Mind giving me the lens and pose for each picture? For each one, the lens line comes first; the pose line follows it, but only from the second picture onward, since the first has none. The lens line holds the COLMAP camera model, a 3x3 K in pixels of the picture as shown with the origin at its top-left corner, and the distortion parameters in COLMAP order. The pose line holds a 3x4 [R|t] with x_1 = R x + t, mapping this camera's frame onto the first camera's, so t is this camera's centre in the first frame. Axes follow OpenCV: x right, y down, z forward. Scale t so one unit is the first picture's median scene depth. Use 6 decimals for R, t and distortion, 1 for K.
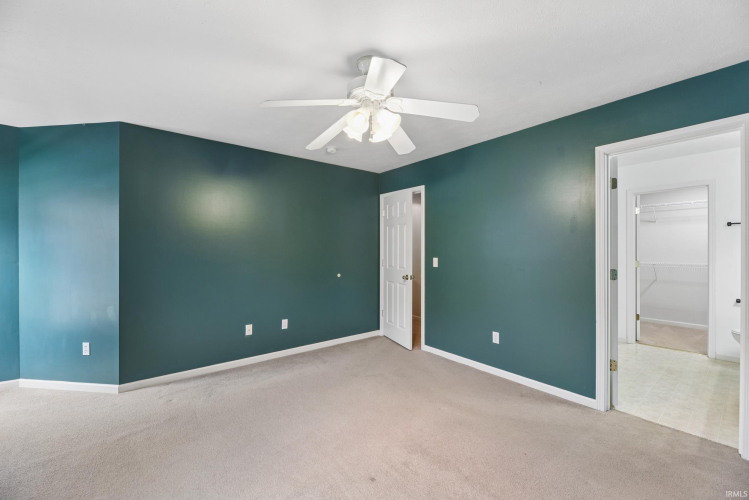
lens RADIAL K [[304.4, 0, 377.2], [0, 304.4, 249.0], [0, 0, 1]] dist [-0.001024, -0.000334]
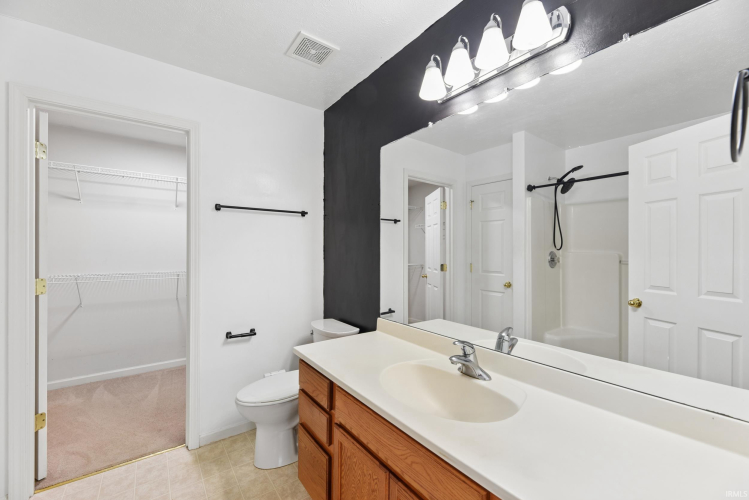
lens RADIAL K [[304.4, 0, 372.6], [0, 304.4, 251.0], [0, 0, 1]] dist [-0.001024, -0.000334]
pose [[0.040151, -0.000183, 0.999194, 0.452084], [-0.004851, 0.999988, 0.000378, 0.000061], [-0.999182, -0.004862, 0.040150, 0.522958]]
